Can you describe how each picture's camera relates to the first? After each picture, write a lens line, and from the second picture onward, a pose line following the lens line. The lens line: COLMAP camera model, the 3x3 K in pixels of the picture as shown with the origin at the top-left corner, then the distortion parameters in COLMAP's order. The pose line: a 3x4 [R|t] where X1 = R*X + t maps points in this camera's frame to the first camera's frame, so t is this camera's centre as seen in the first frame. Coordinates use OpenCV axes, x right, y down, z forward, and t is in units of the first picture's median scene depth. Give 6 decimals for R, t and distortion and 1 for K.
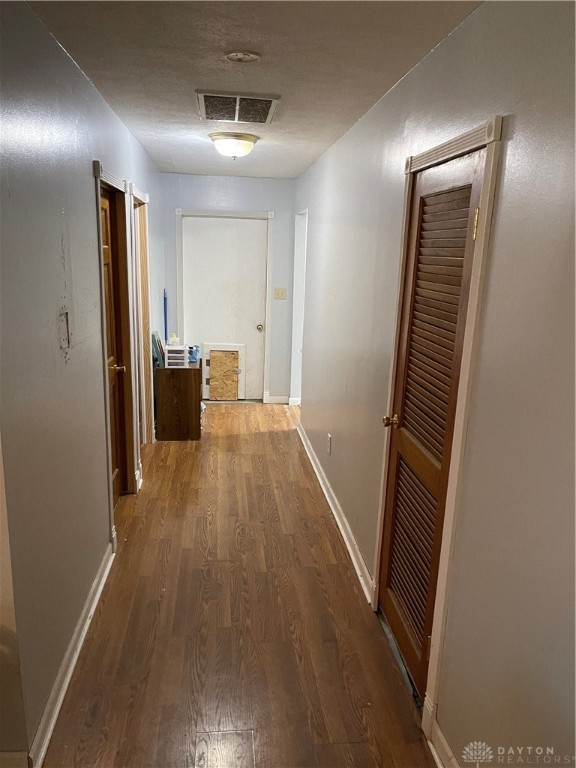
lens RADIAL K [[577.1, 0, 287.7], [0, 577.1, 385.1], [0, 0, 1]] dist [0.058979, -0.052774]
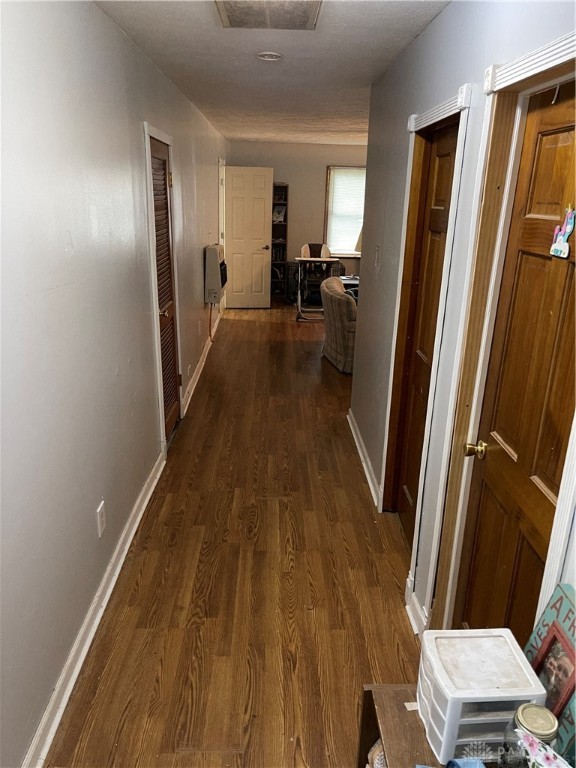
lens RADIAL K [[577.1, 0, 287.7], [0, 577.1, 384.4], [0, 0, 1]] dist [0.058979, -0.052774]
pose [[-0.994353, -0.082788, 0.066396, -0.174504], [-0.036068, 0.852039, 0.522234, -0.396587], [-0.099807, 0.516890, -0.850213, 1.638433]]
